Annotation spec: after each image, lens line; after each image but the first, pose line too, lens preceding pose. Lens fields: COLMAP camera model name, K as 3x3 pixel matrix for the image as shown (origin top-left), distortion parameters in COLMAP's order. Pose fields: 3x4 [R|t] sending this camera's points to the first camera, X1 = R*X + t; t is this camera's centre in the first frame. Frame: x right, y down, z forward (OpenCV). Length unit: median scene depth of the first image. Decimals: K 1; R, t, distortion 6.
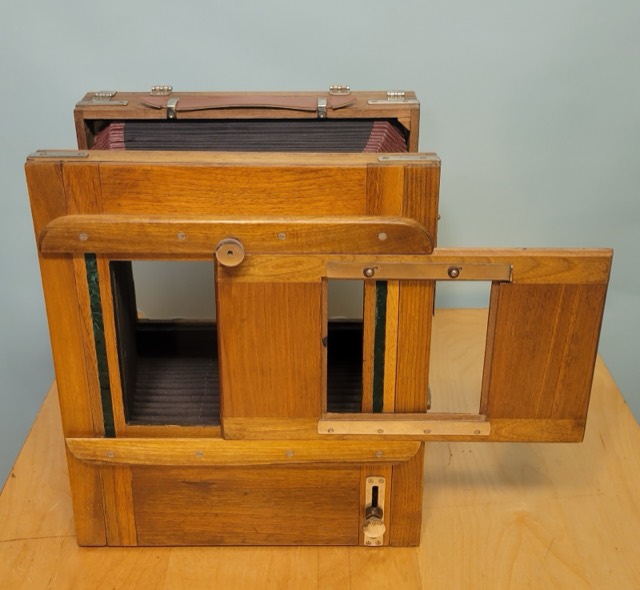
lens RADIAL K [[851.2, 0, 318.9], [0, 851.2, 236.7], [0, 0, 1]] dist [0.038397, 0.045542]
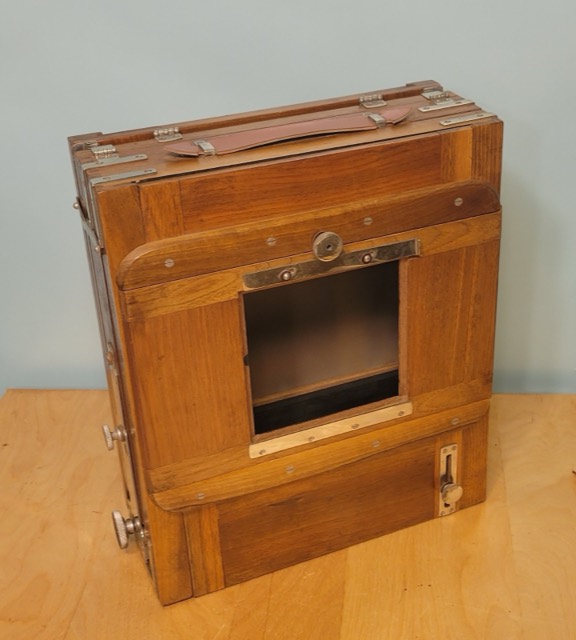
lens RADIAL K [[946.2, 0, 288.0], [0, 946.2, 320.0], [0, 0, 1]] dist [0.020801, 0.018541]
pose [[0.920855, -0.221785, 0.320682, -0.423902], [0.204688, 0.974994, 0.086537, -0.001844], [-0.331856, -0.014048, 0.943225, 0.000183]]
